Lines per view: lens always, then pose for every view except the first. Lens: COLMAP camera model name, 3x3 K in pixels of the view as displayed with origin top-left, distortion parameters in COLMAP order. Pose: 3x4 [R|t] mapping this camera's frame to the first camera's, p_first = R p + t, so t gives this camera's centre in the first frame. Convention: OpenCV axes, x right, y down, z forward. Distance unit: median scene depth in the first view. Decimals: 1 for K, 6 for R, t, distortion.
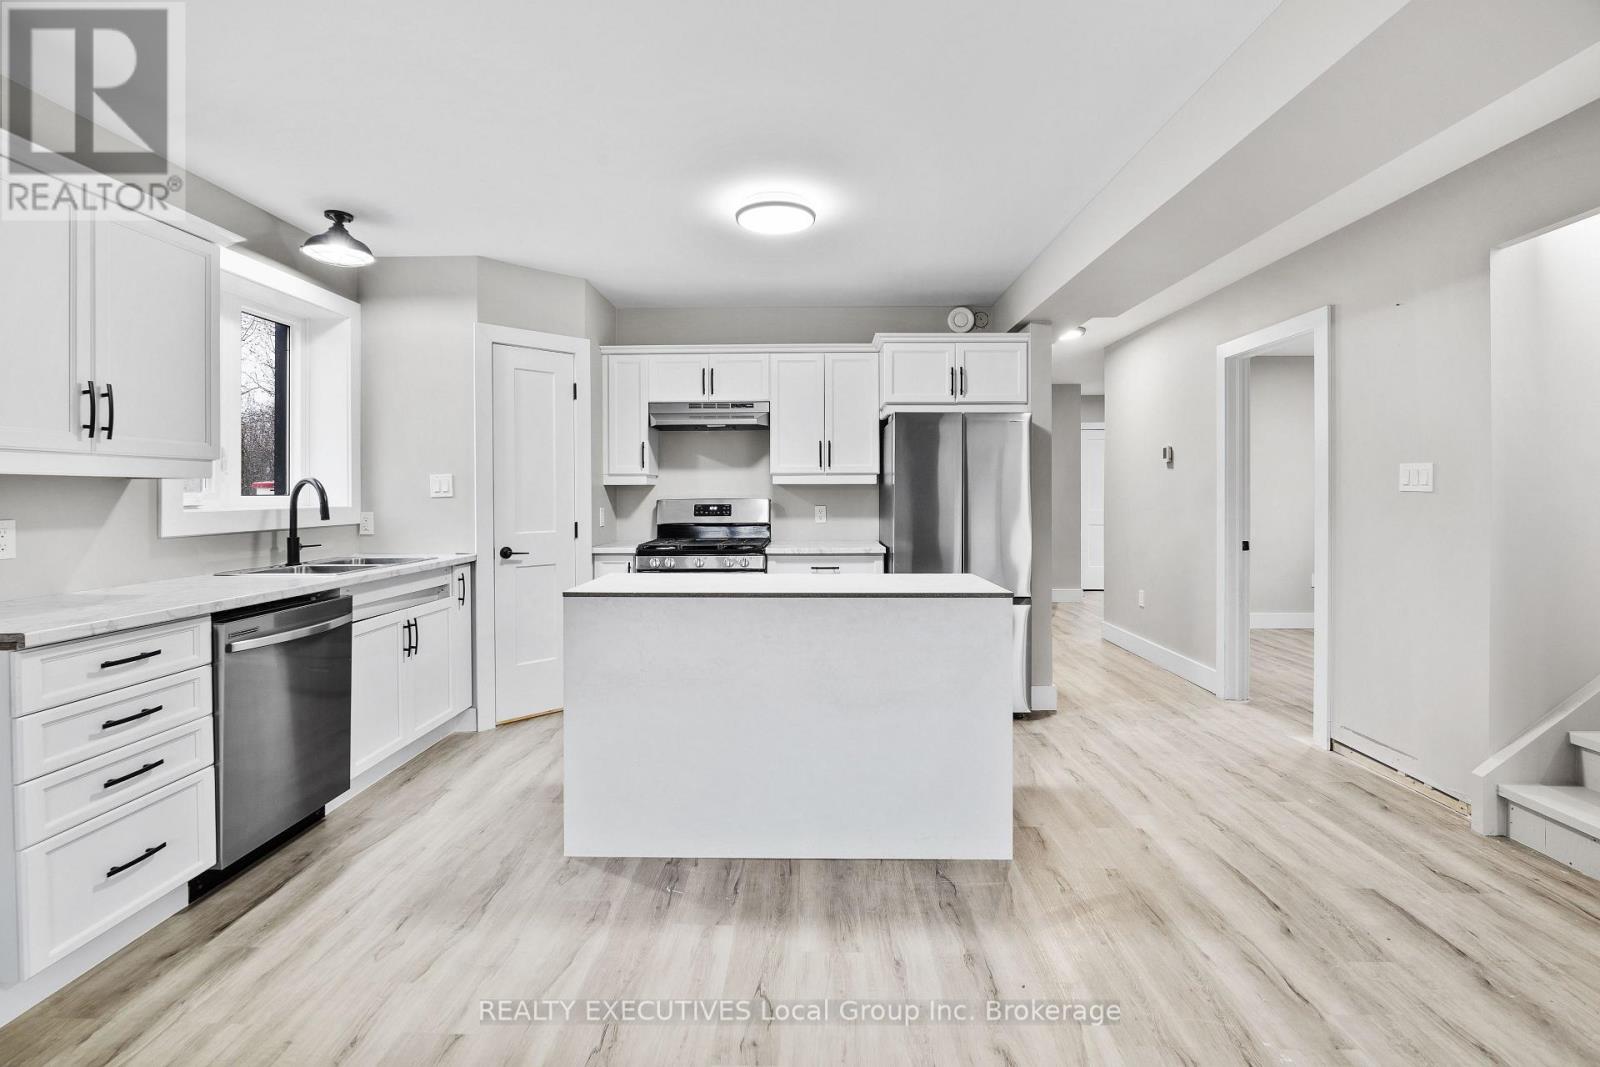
lens RADIAL K [[713.1, 0, 797.6], [0, 713.1, 496.0], [0, 0, 1]] dist [-0.007566, -0.000540]
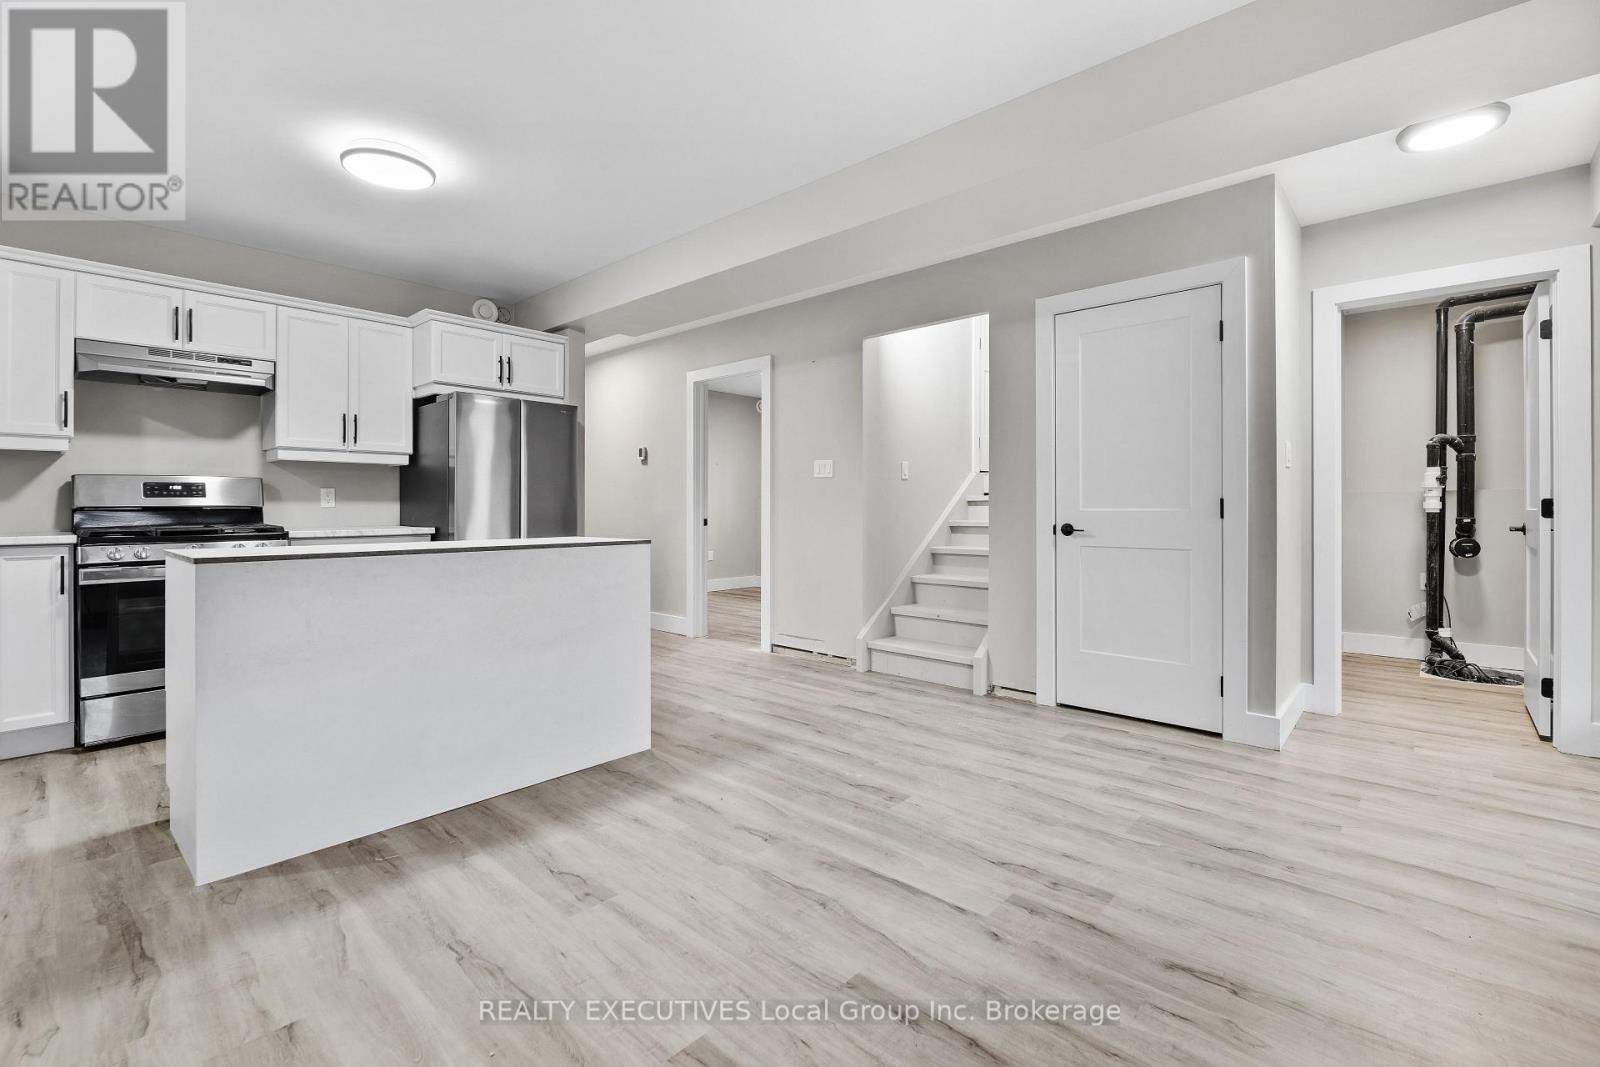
lens RADIAL K [[706.5, 0, 795.3], [0, 706.5, 505.0], [0, 0, 1]] dist [-0.002235, -0.000261]
pose [[0.660562, 0.003199, 0.750765, -0.370106], [0.001955, 0.999980, -0.005981, 0.062988], [-0.750769, 0.005418, 0.660543, -0.026797]]
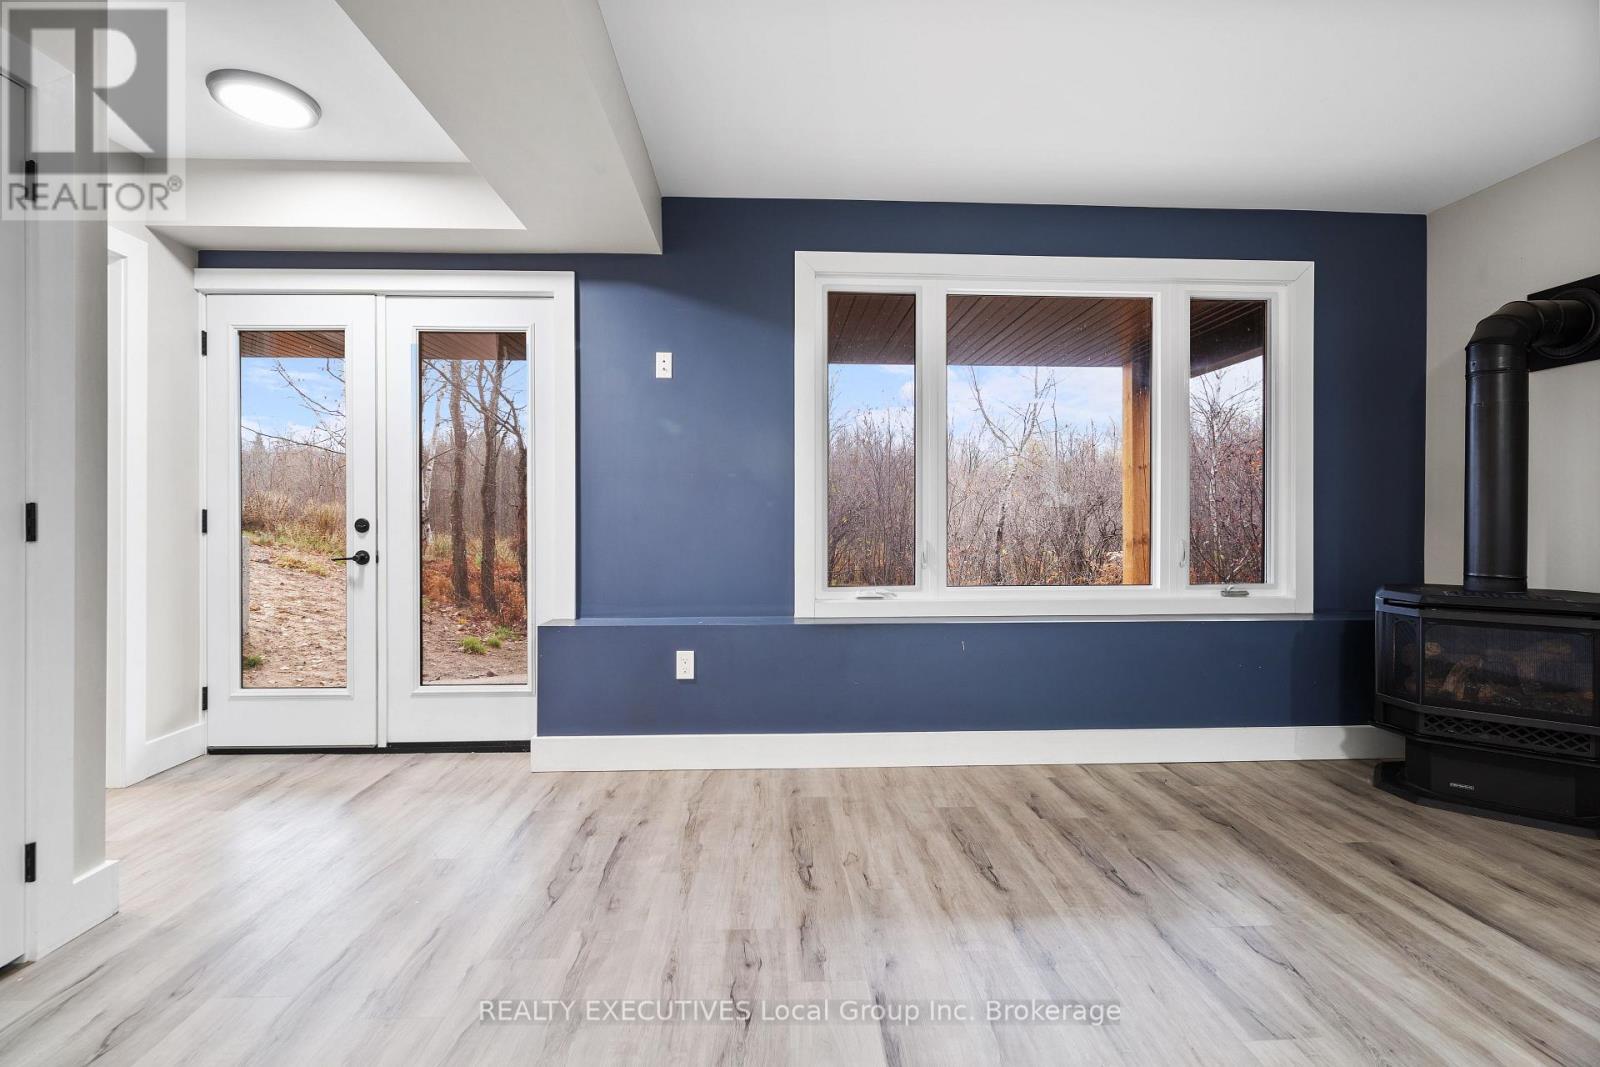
lens RADIAL K [[705.8, 0, 800.3], [0, 705.8, 521.8], [0, 0, 1]] dist [-0.000997, -0.000181]
pose [[-0.997891, 0.000300, -0.064914, 0.247450], [-0.000211, 0.999969, 0.007865, 0.057410], [0.064914, 0.007862, -0.997860, 0.745100]]
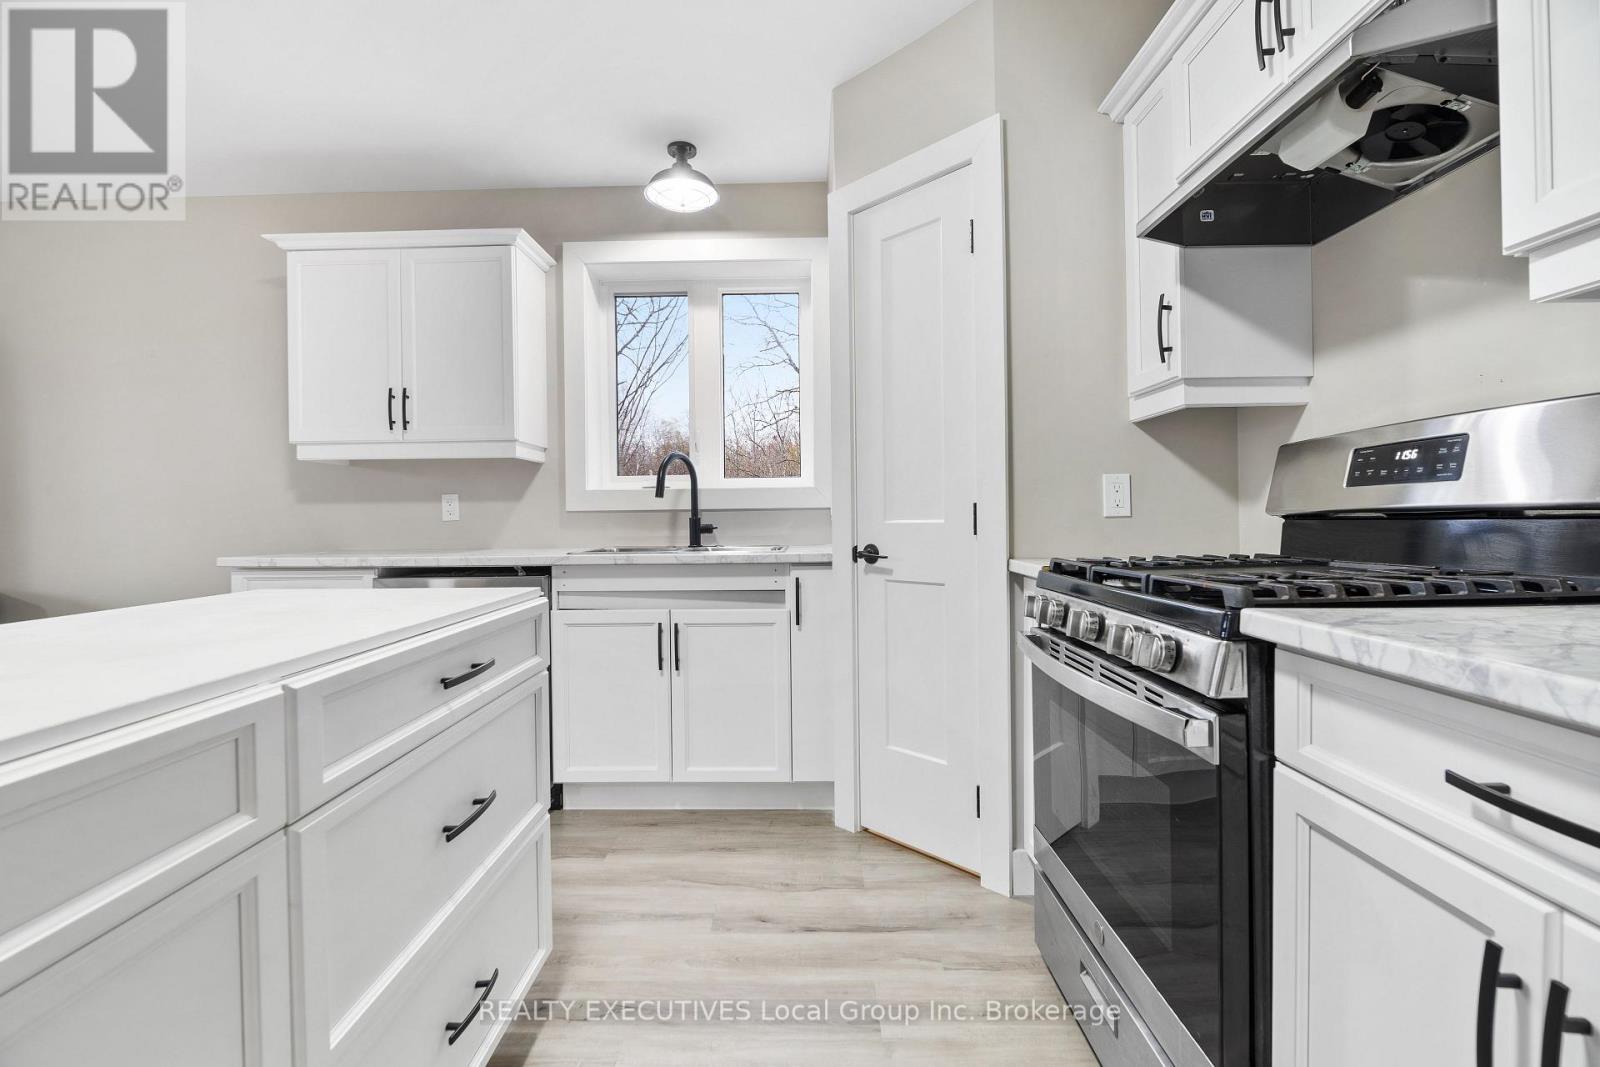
lens RADIAL K [[705.8, 0, 800.3], [0, 705.8, 521.8], [0, 0, 1]] dist [-0.000997, -0.000181]
pose [[-0.001377, 0.005770, -0.999982, 0.226928], [0.008447, 0.999948, 0.005758, 0.058773], [0.999963, -0.008439, -0.001426, 1.136444]]
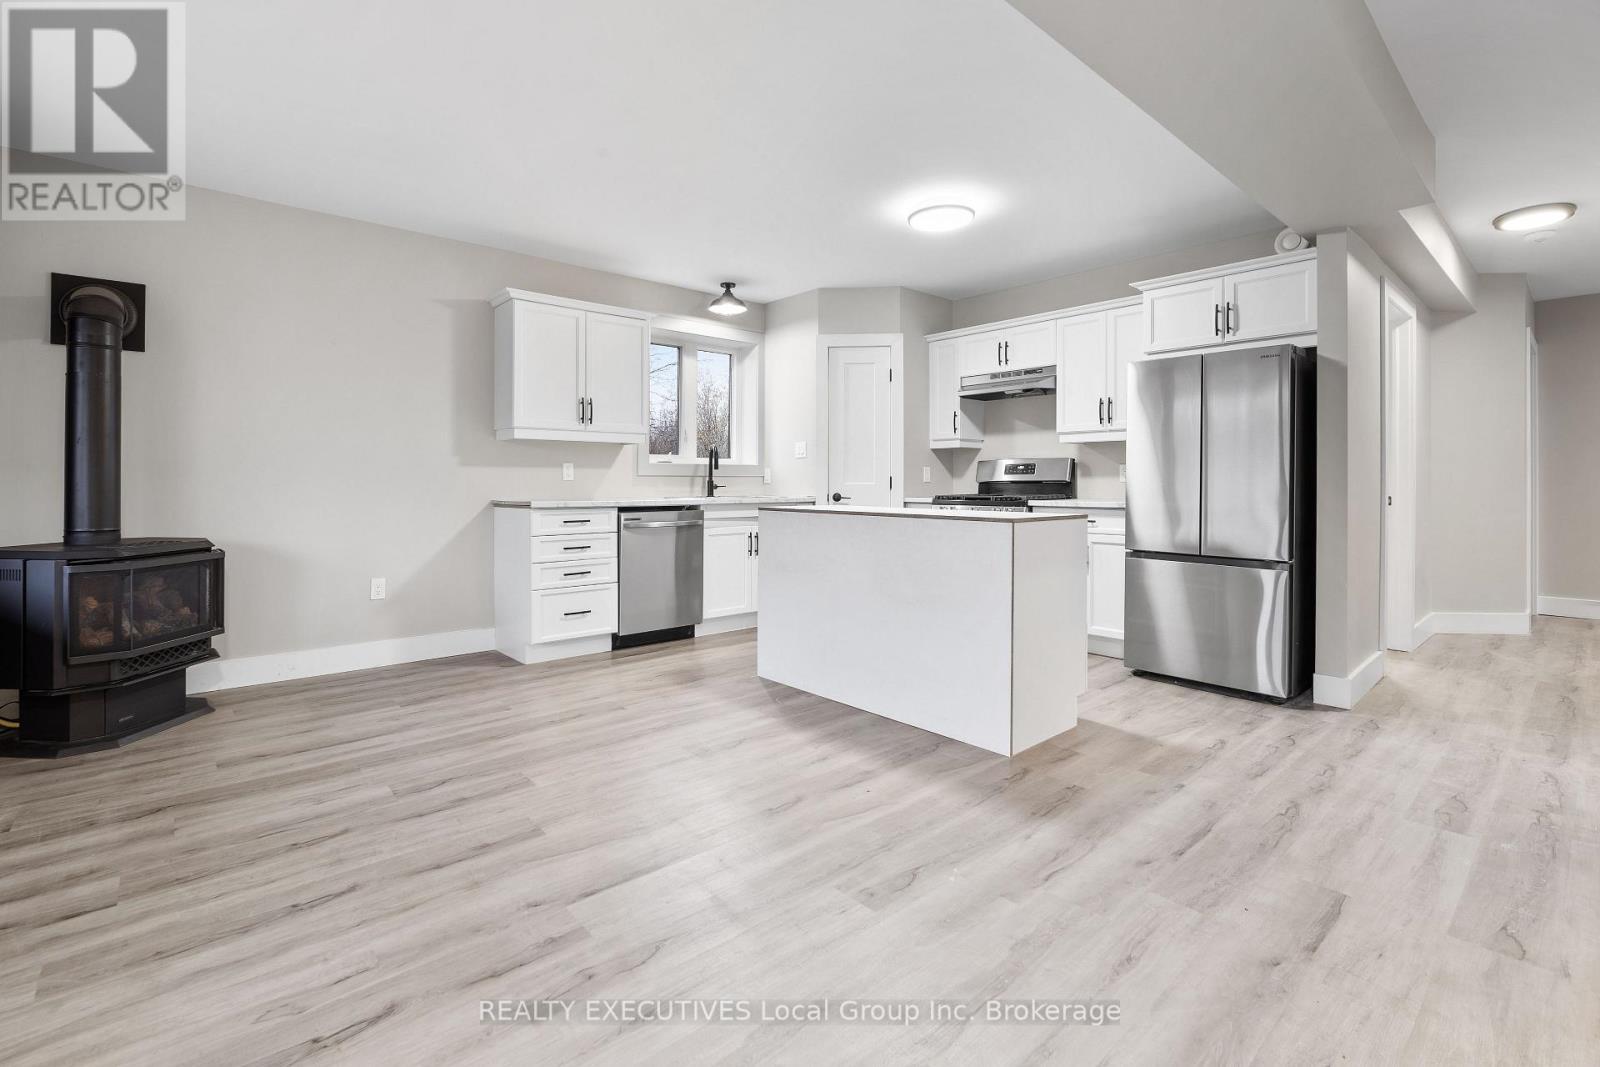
lens RADIAL K [[723.7, 0, 800.8], [0, 723.7, 483.2], [0, 0, 1]] dist [-0.004778, -0.000847]
pose [[0.676102, 0.003274, -0.736801, 0.704526], [-0.003978, 0.999992, 0.000793, 0.062328], [0.736797, 0.002395, 0.676110, -0.009261]]
